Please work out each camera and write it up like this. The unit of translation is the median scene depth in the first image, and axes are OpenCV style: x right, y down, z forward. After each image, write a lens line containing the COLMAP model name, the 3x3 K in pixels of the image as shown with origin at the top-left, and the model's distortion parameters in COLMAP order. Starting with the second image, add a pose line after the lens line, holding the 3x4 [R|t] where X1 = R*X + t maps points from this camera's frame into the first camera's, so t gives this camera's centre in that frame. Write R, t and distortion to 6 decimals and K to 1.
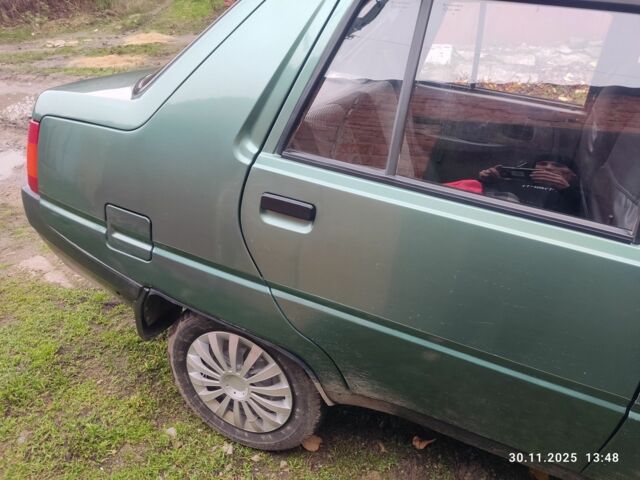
lens RADIAL K [[472.2, 0, 320.0], [0, 472.2, 240.0], [0, 0, 1]] dist [0.105280, -0.134877]
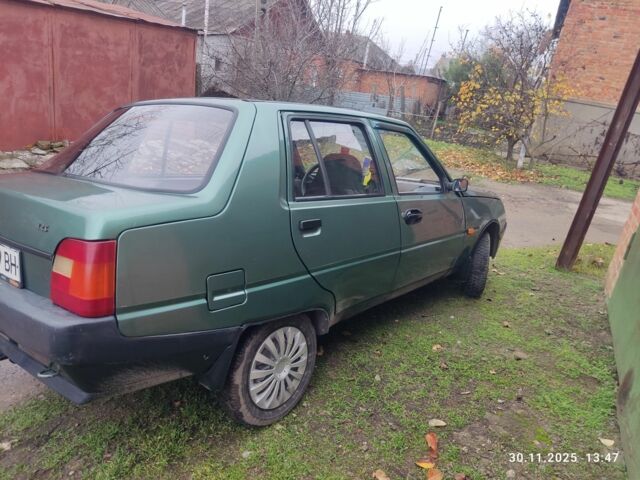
lens RADIAL K [[472.2, 0, 320.0], [0, 472.2, 240.0], [0, 0, 1]] dist [0.105280, -0.134877]
pose [[0.284390, -0.263371, 0.921823, -1.481643], [0.430930, 0.894034, 0.122486, -0.185670], [-0.856401, 0.362407, 0.367749, 0.236949]]
